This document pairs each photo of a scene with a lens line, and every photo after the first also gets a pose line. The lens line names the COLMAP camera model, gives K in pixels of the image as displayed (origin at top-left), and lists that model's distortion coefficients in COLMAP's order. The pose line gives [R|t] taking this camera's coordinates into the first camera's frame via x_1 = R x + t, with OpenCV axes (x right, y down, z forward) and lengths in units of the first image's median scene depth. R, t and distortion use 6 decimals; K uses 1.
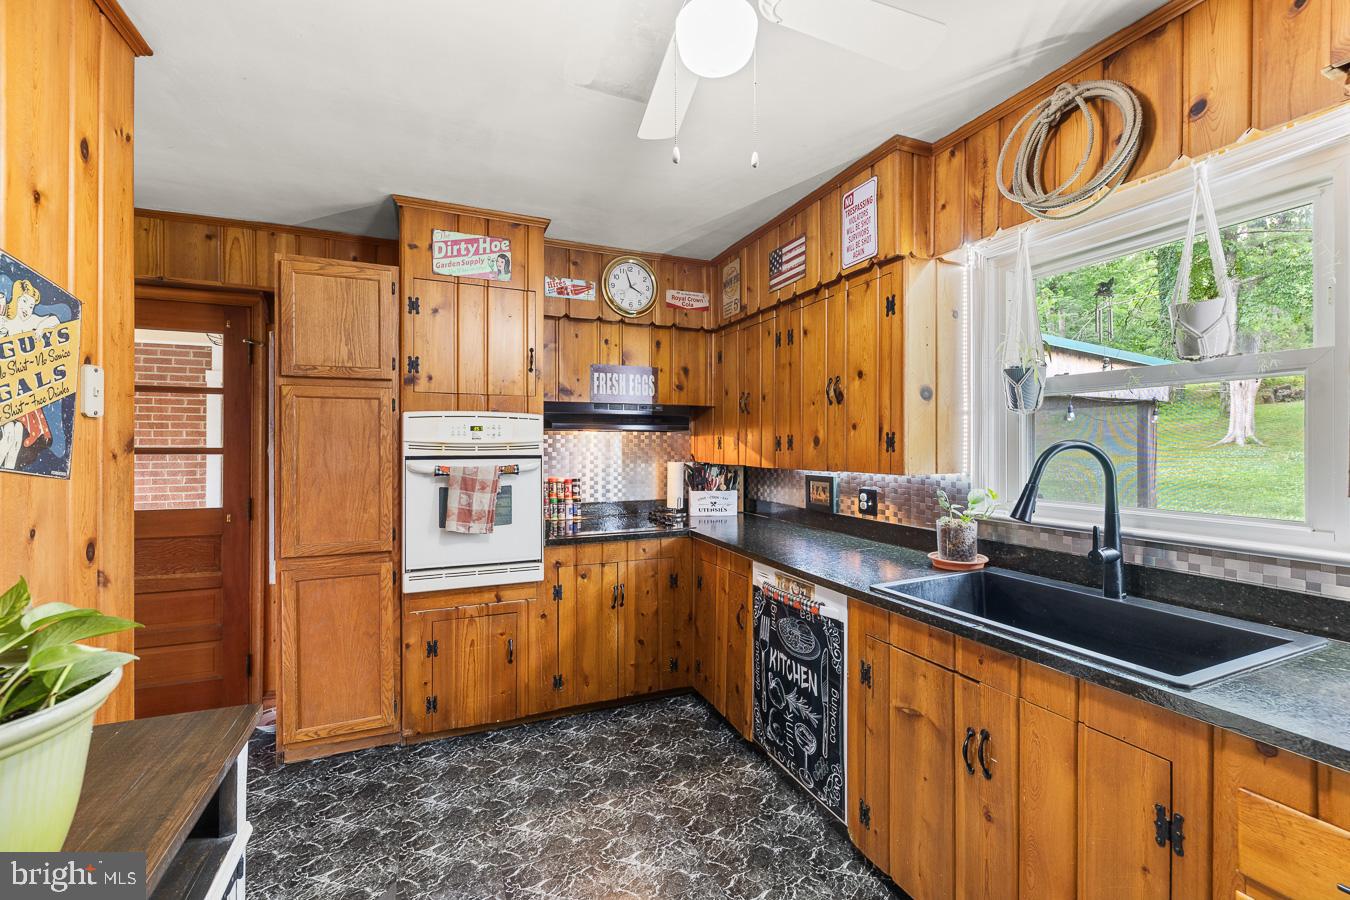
lens RADIAL K [[566.9, 0, 675.0], [0, 566.9, 450.0], [0, 0, 1]] dist [0.000224, 0.000022]
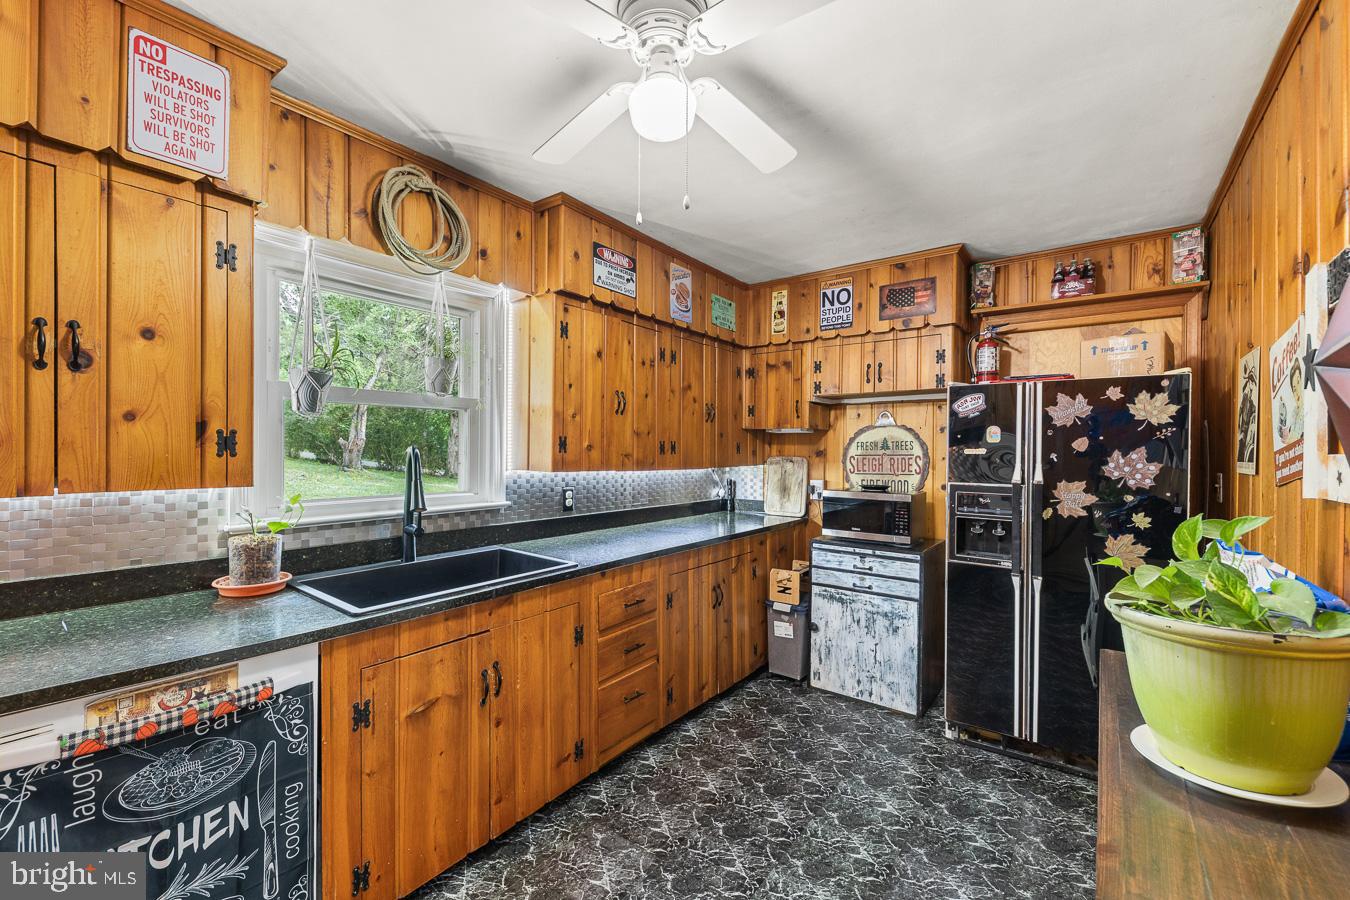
lens RADIAL K [[539.3, 0, 675.0], [0, 539.3, 450.0], [0, 0, 1]] dist [-0.015661, 0.000003]
pose [[-0.495041, -0.002476, 0.868866, -0.530398], [-0.000130, 0.999996, 0.002775, -0.006552], [-0.868870, 0.001261, -0.495039, 0.878532]]
